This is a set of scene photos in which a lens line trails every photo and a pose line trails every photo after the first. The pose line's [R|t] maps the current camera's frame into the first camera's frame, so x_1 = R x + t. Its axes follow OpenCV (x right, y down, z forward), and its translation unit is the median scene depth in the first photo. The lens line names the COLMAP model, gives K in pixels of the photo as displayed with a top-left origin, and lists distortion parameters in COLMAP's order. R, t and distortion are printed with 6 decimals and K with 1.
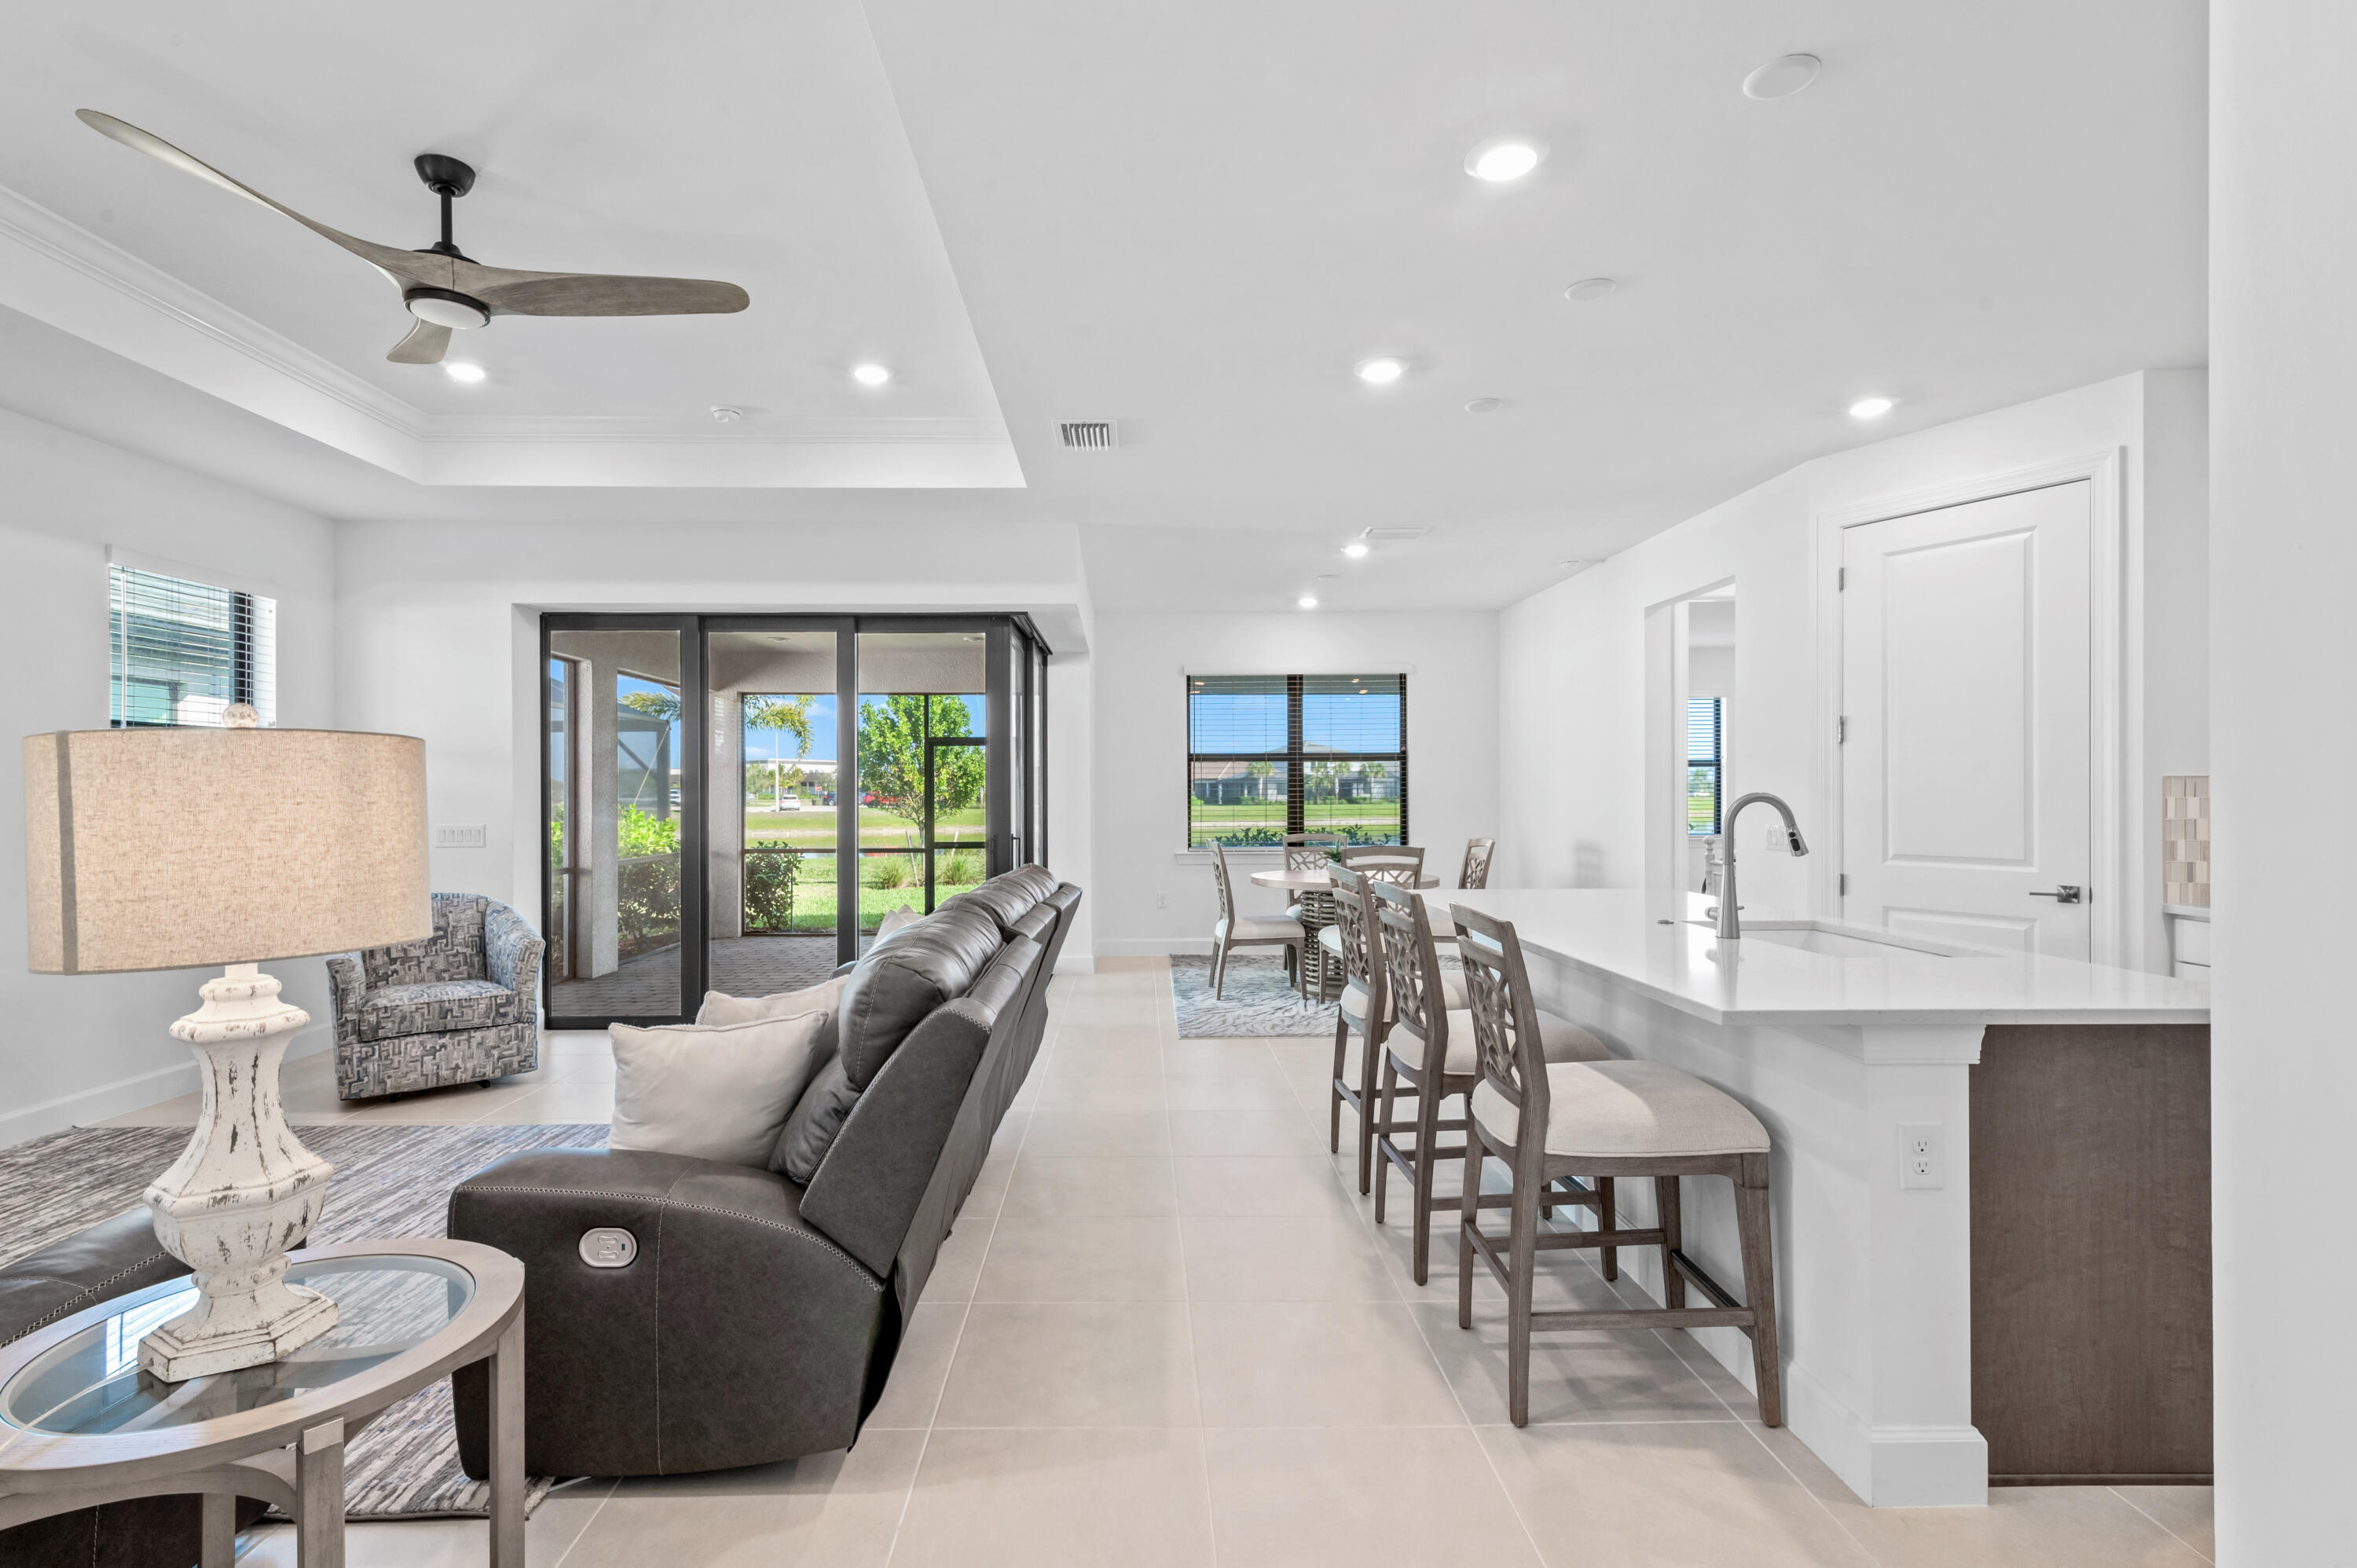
lens RADIAL K [[1110.0, 0, 1133.6], [0, 1110.0, 793.0], [0, 0, 1]] dist [0.019212, -0.000081]
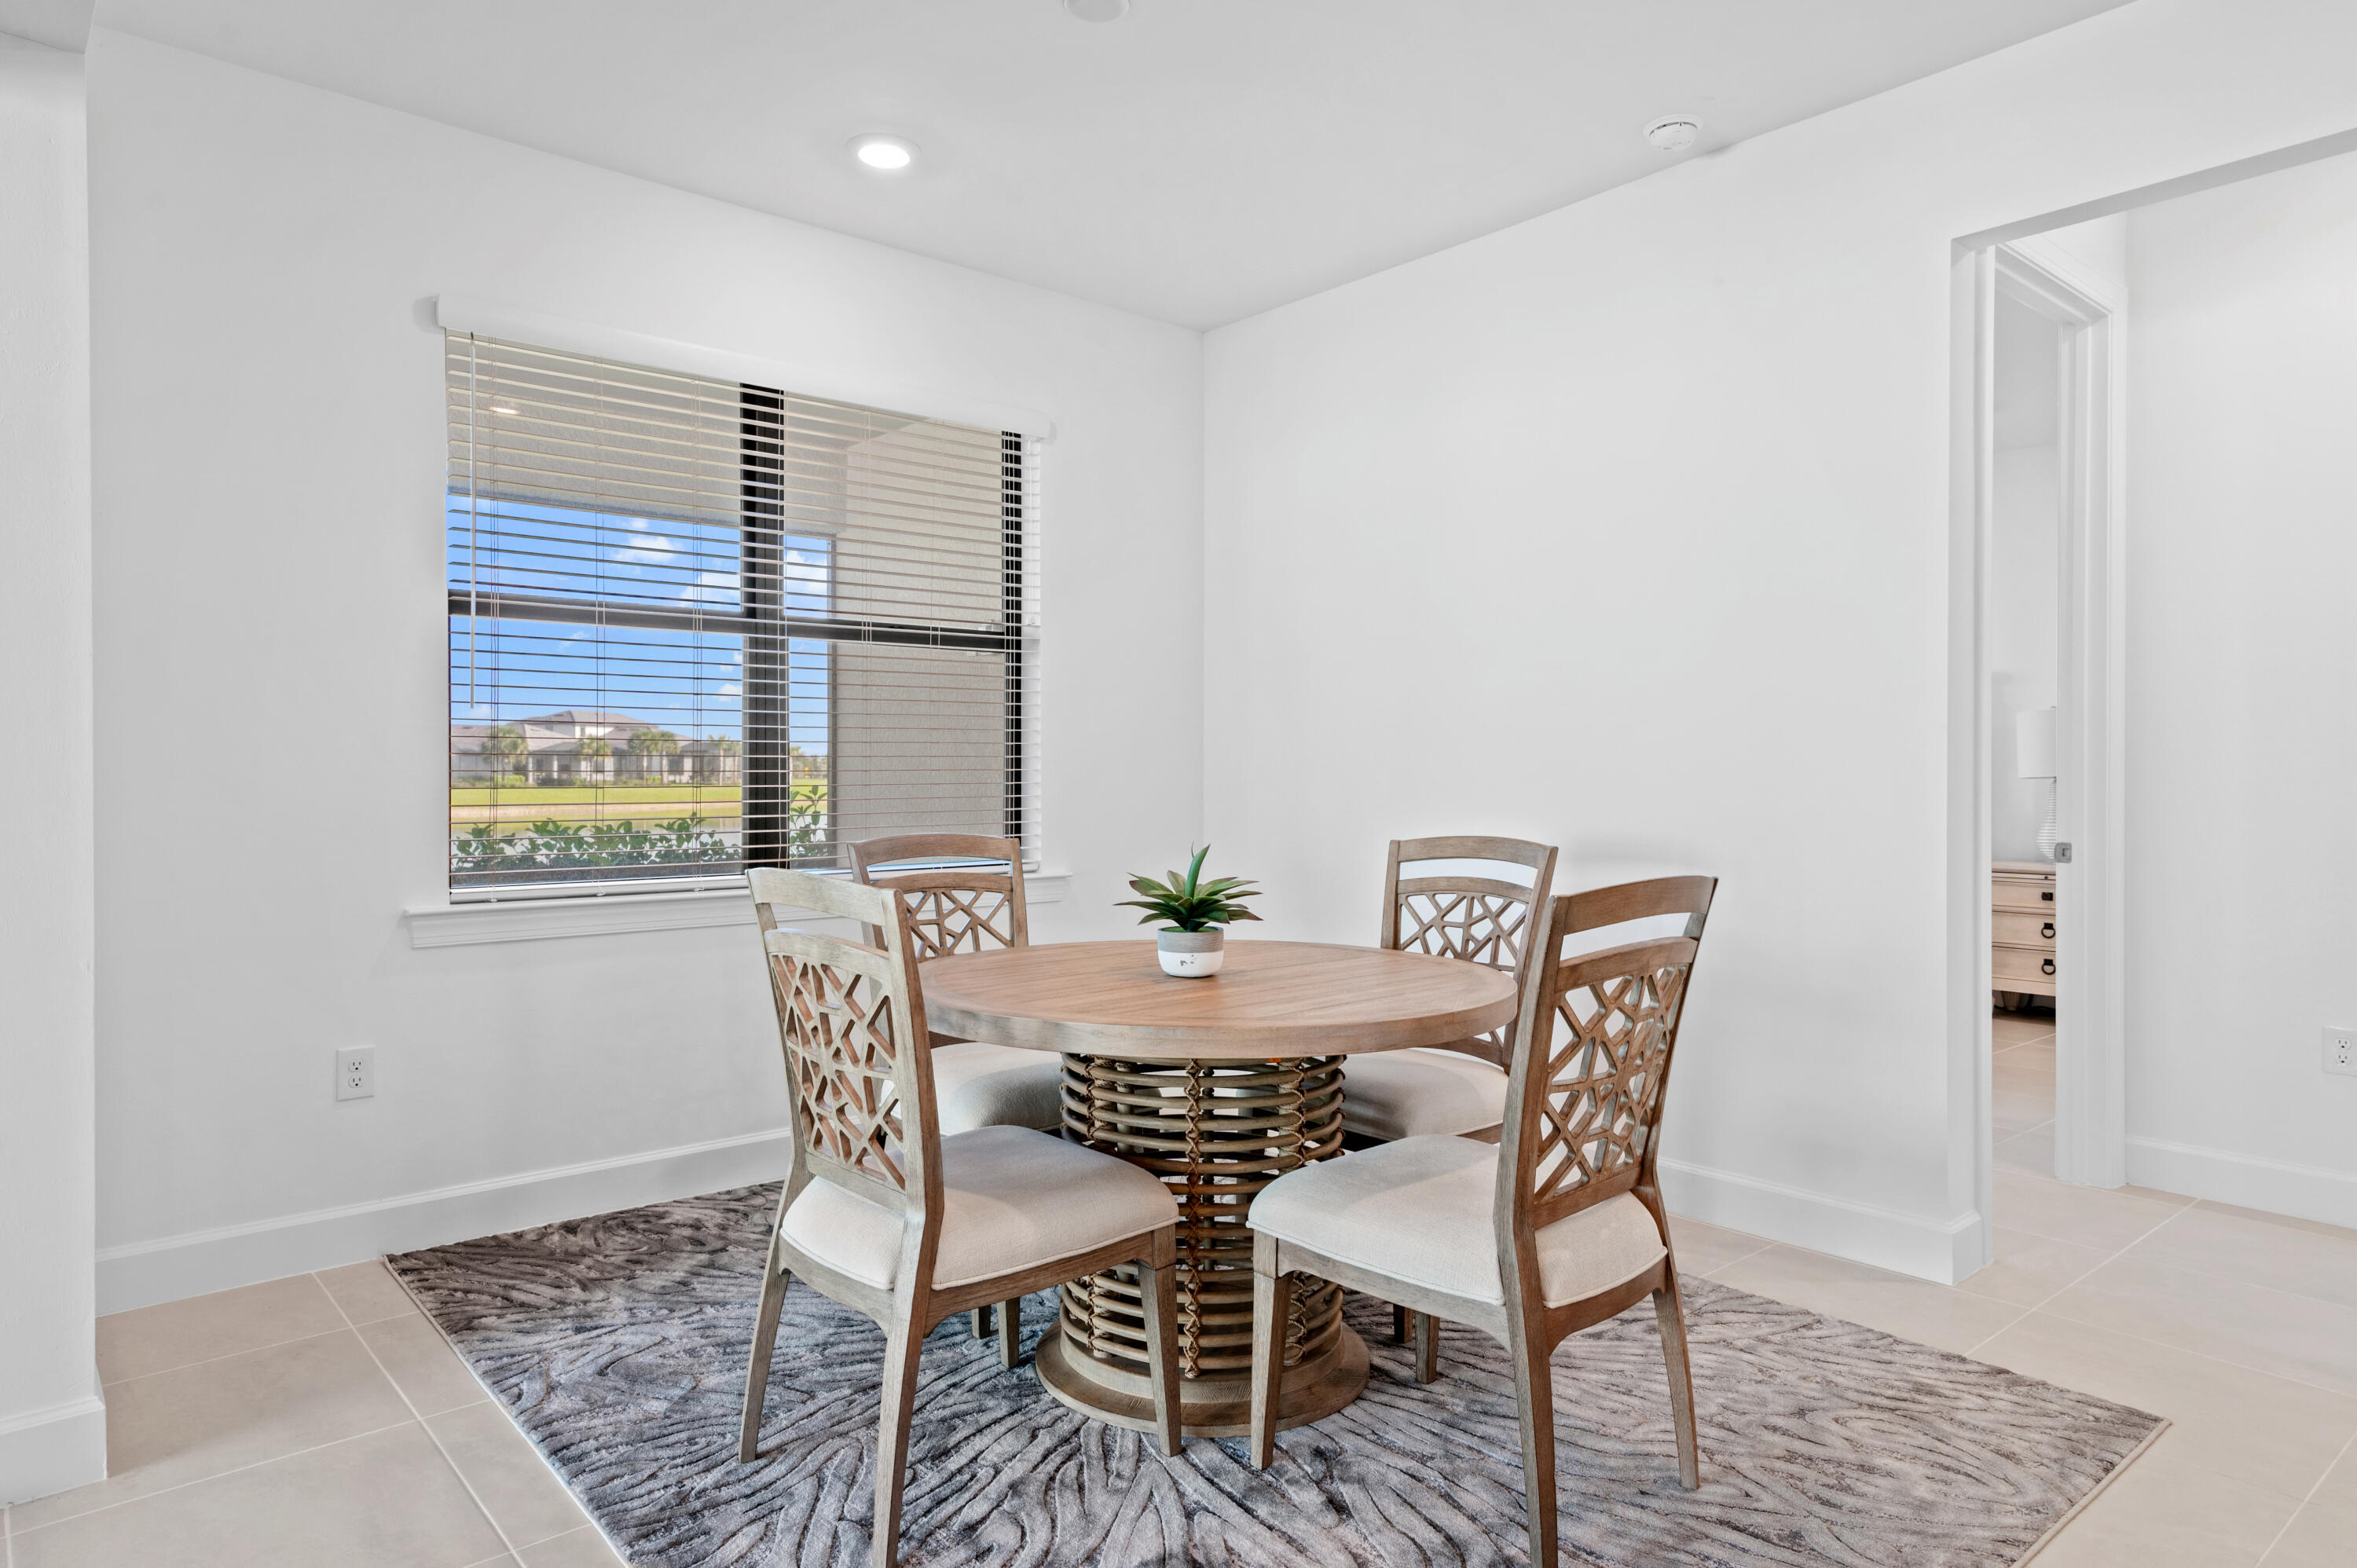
lens RADIAL K [[1429.6, 0, 1178.5], [0, 1429.6, 784.0], [0, 0, 1]] dist [-0.000151, 0.000786]
pose [[0.755027, -0.000489, 0.655693, -0.100846], [-0.003468, 0.999983, 0.004740, 0.031339], [-0.655684, -0.005853, 0.755013, 1.013170]]
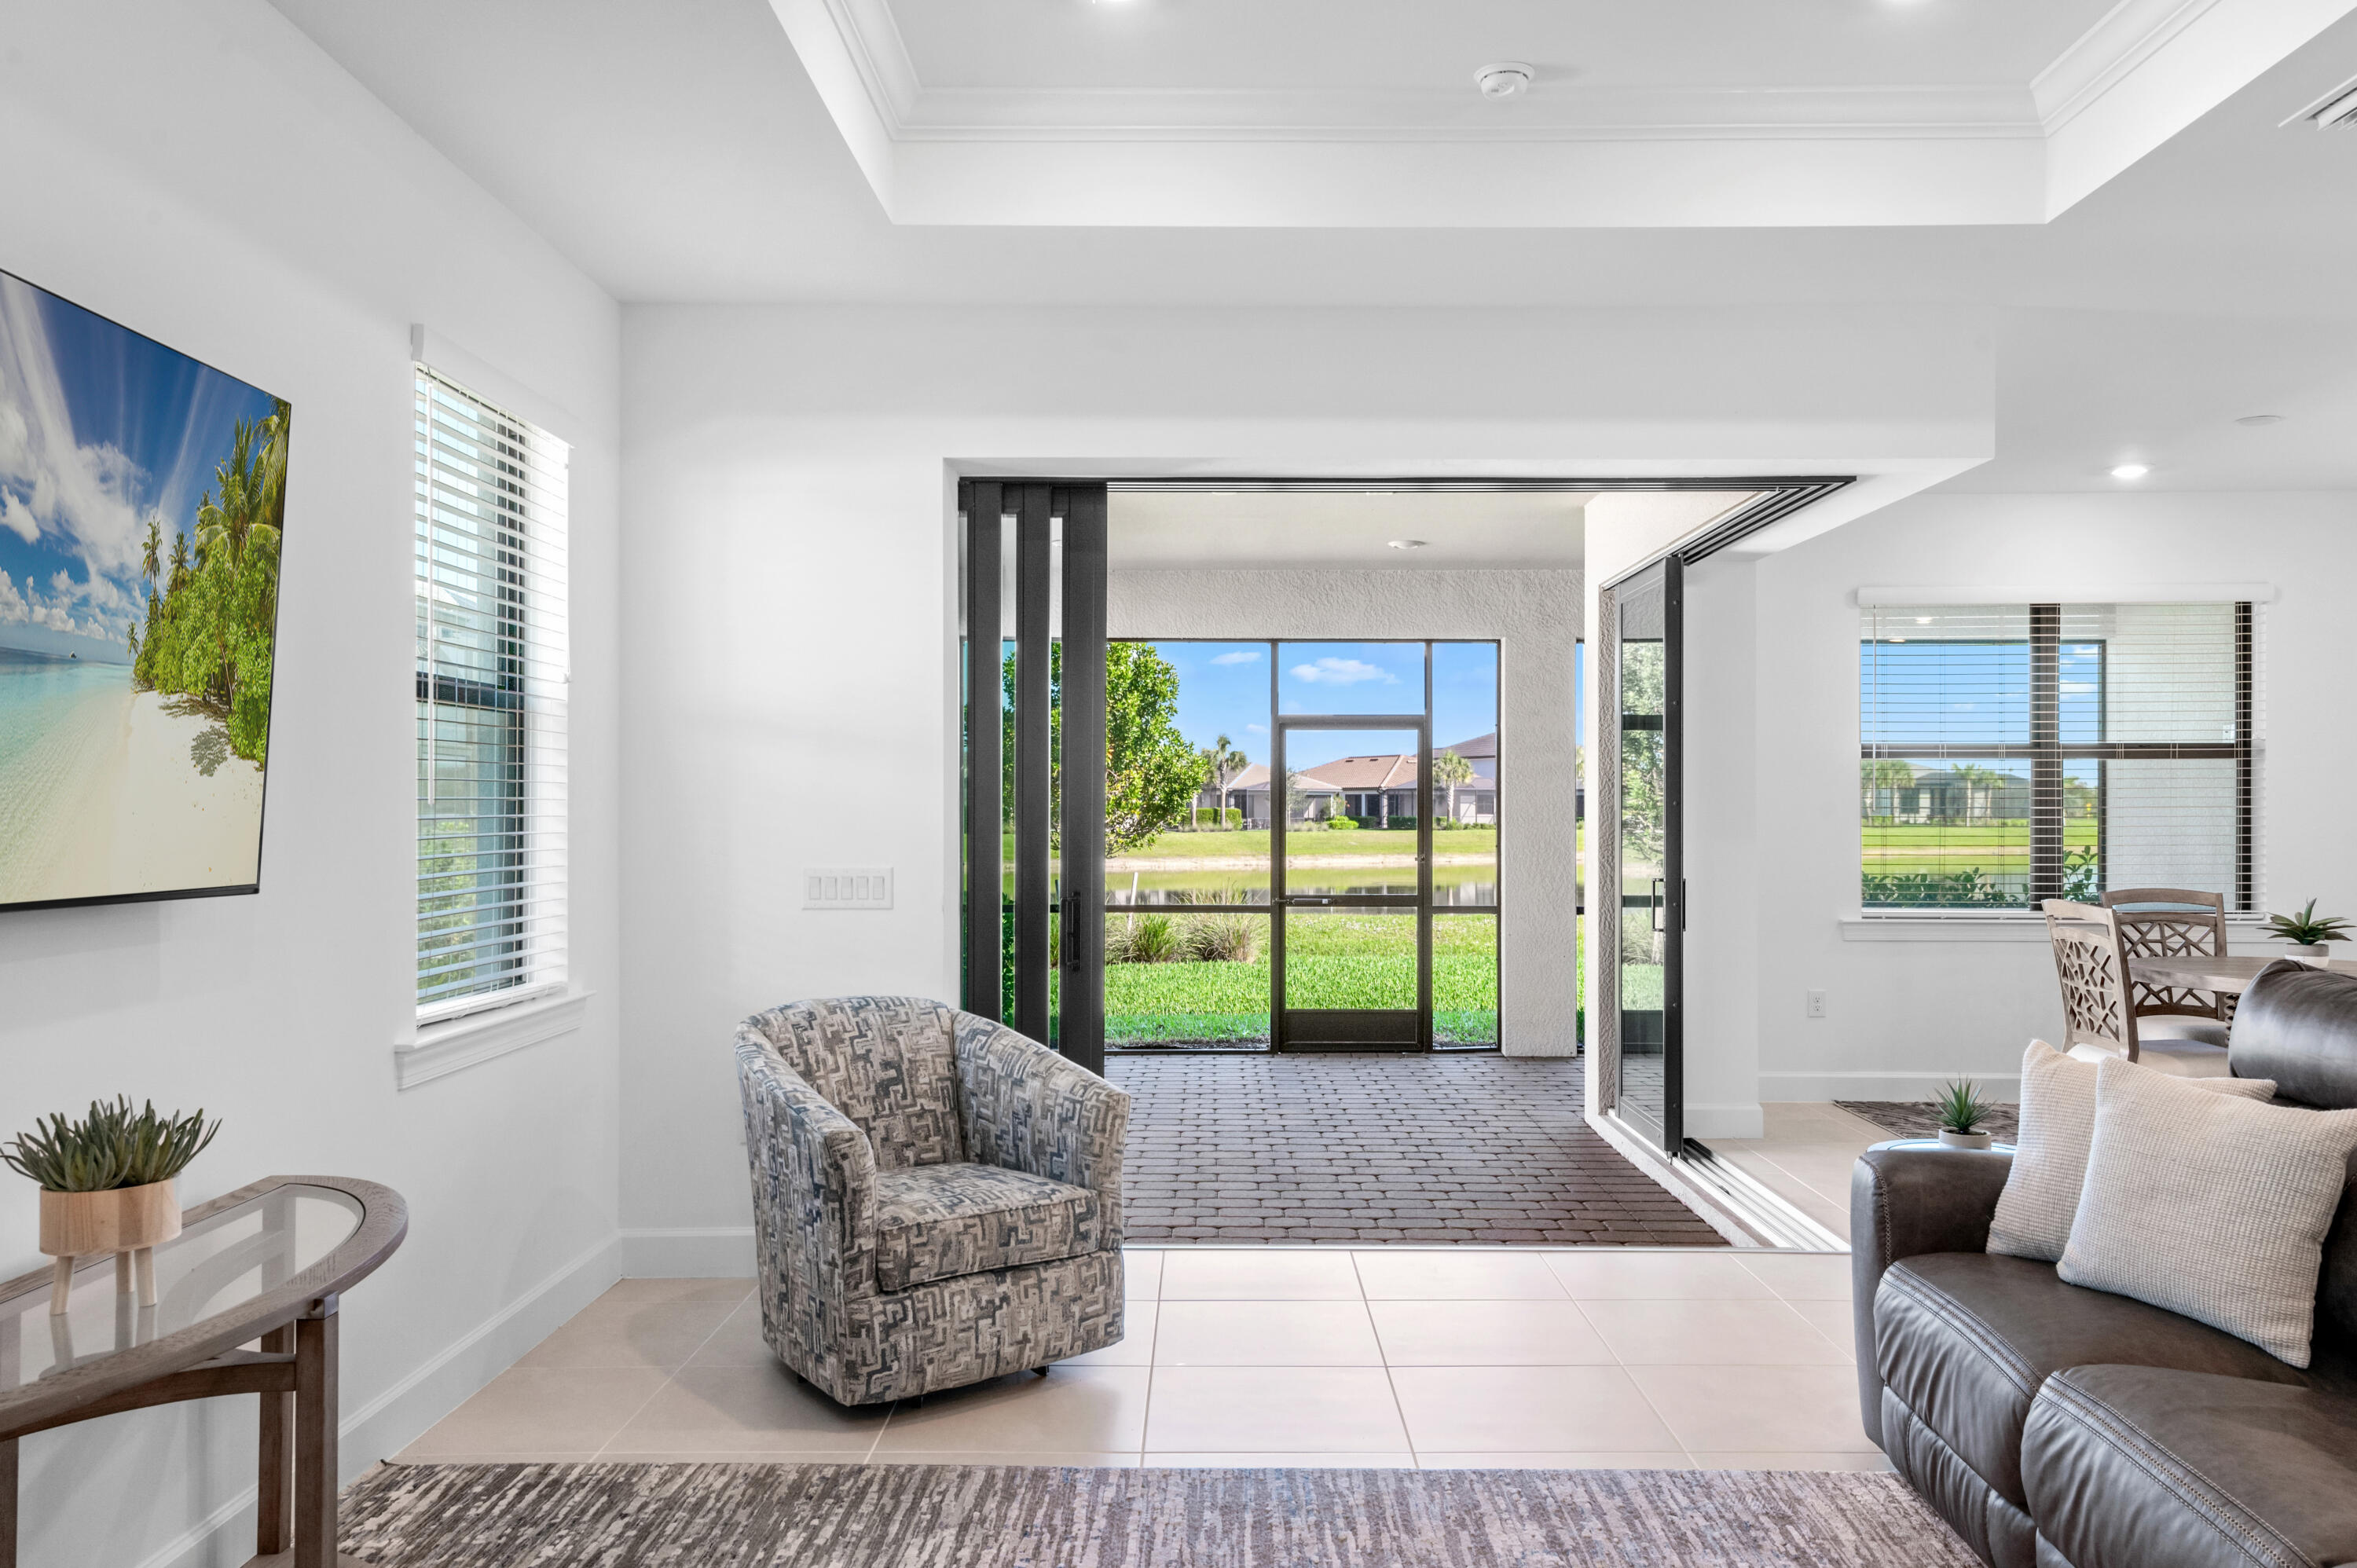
lens RADIAL K [[1749.8, 0, 1184.1], [0, 1749.8, 806.0], [0, 0, 1]] dist [0.042135, 0.003785]
pose [[0.999923, 0.004769, -0.011437, -0.504072], [-0.004791, 0.999987, -0.001898, -0.000740], [0.011428, 0.001953, 0.999933, 0.179768]]
